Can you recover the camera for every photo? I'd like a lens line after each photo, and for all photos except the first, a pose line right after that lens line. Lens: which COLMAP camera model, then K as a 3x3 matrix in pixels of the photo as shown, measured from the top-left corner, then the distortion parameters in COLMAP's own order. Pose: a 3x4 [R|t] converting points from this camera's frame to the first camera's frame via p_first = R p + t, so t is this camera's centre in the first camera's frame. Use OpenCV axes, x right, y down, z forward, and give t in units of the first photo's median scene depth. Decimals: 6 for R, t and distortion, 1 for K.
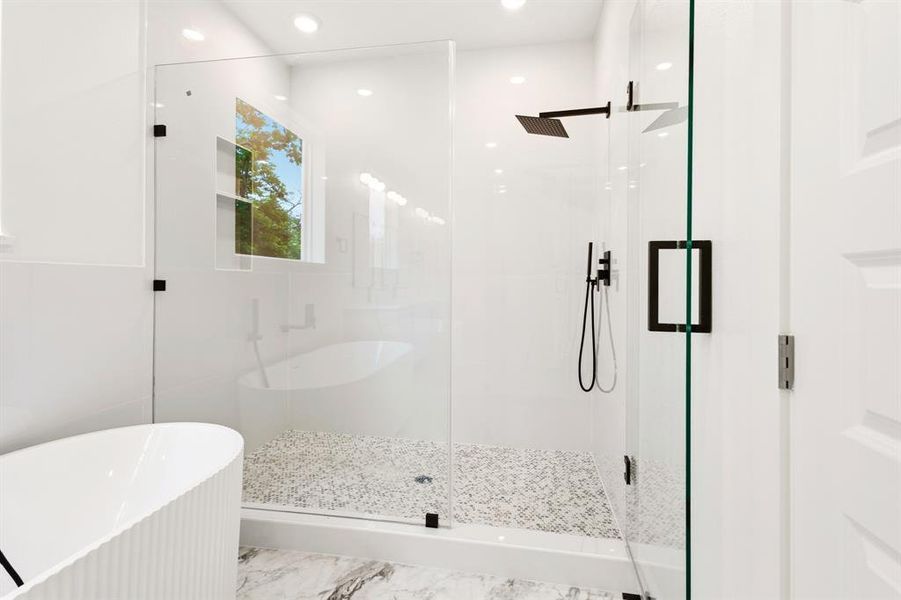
lens RADIAL K [[417.3, 0, 449.3], [0, 417.3, 284.8], [0, 0, 1]] dist [0.014283, -0.003311]
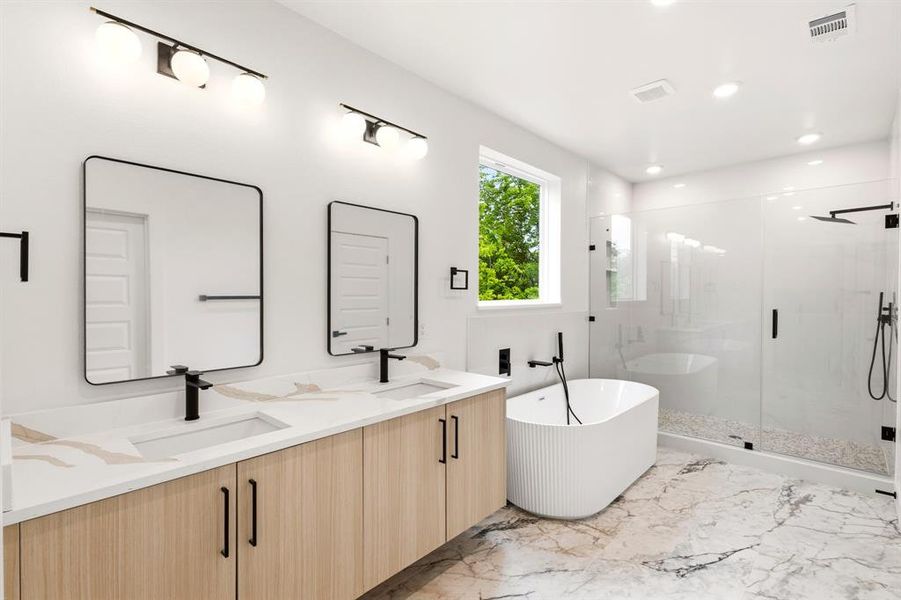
lens RADIAL K [[417.3, 0, 450.2], [0, 417.3, 302.1], [0, 0, 1]] dist [0.014283, -0.003311]
pose [[0.839634, 0.004789, -0.543132, -0.102027], [0.000830, 0.999949, 0.010100, -0.084874], [0.543152, -0.008931, 0.839587, -0.953536]]
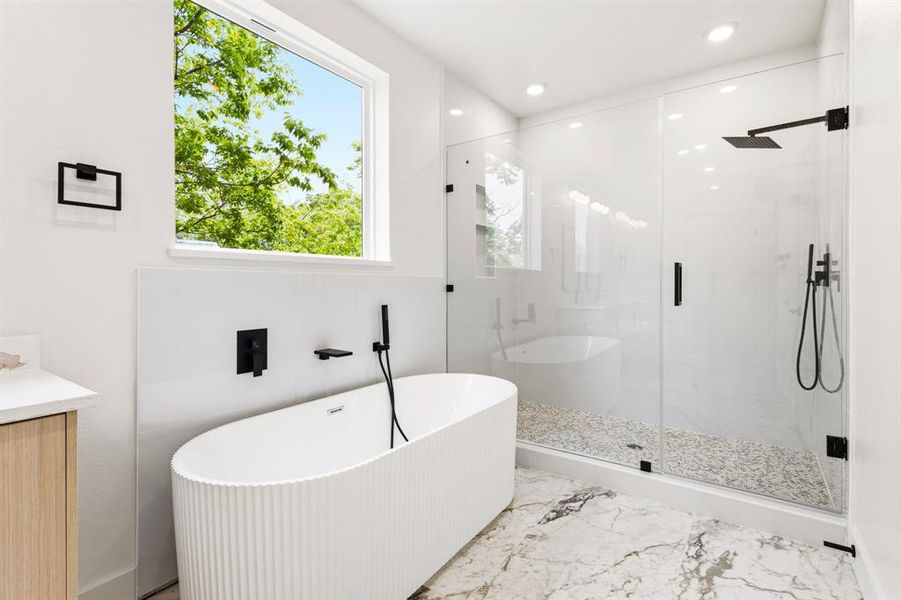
lens RADIAL K [[417.3, 0, 455.2], [0, 417.3, 289.9], [0, 0, 1]] dist [0.014283, -0.003311]
pose [[0.906499, -0.004422, -0.422185, -0.017552], [0.005811, 0.999981, 0.002004, 0.003489], [0.422168, -0.004270, 0.906507, -0.303022]]
